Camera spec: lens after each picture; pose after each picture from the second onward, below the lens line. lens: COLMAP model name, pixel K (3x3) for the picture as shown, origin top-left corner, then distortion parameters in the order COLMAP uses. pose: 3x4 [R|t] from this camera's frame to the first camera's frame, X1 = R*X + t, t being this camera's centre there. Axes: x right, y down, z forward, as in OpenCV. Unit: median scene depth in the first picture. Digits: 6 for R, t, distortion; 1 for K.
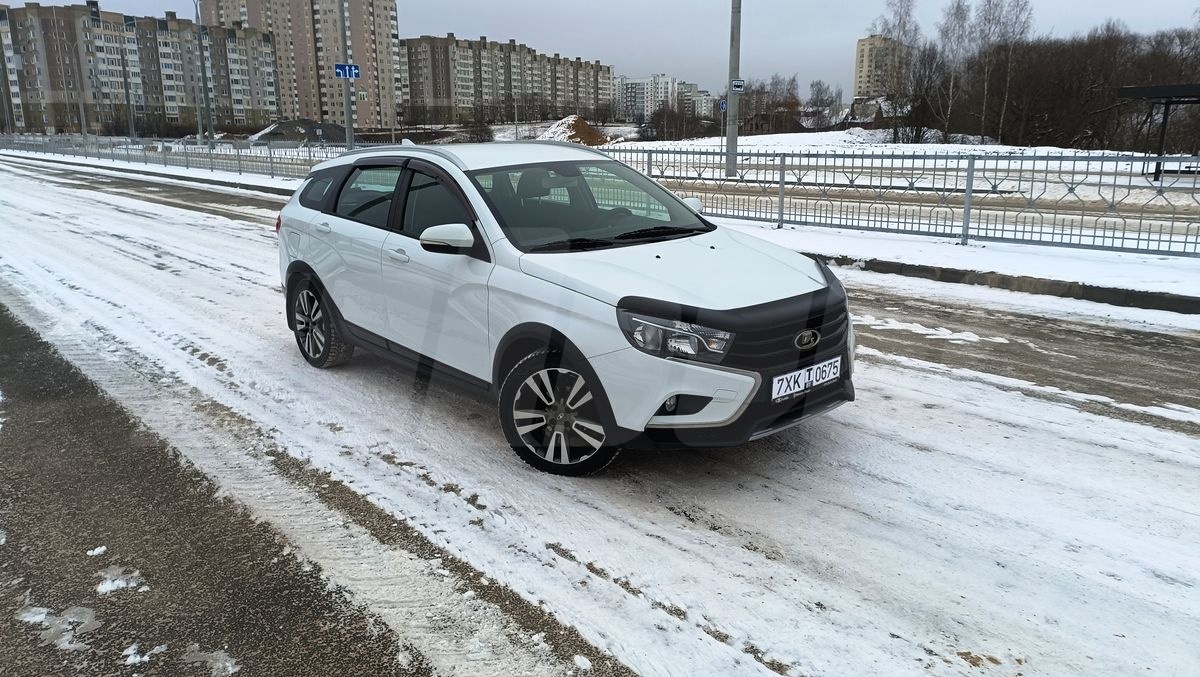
lens RADIAL K [[885.8, 0, 593.6], [0, 885.8, 340.3], [0, 0, 1]] dist [0.051062, -0.038705]
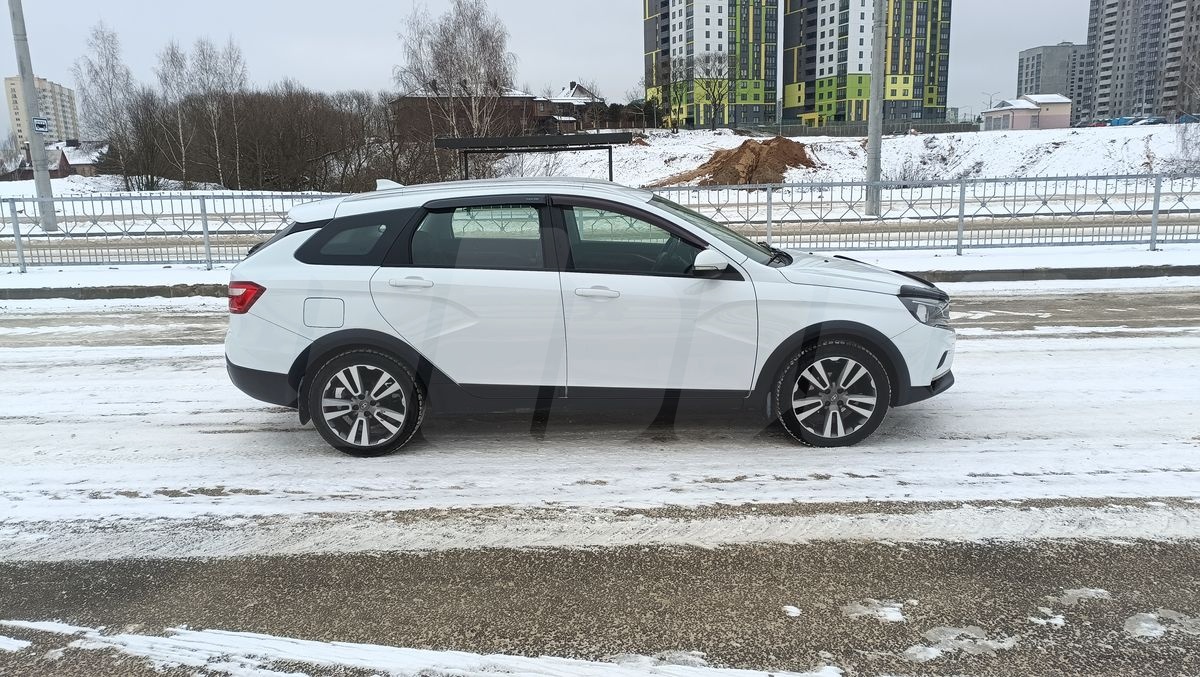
lens RADIAL K [[885.8, 0, 600.6], [0, 885.8, 331.9], [0, 0, 1]] dist [0.051062, -0.038705]
pose [[0.657473, -0.149296, 0.738539, -1.076909], [0.192803, 0.980876, 0.026645, -0.090146], [-0.728393, 0.124874, 0.673684, 0.399125]]
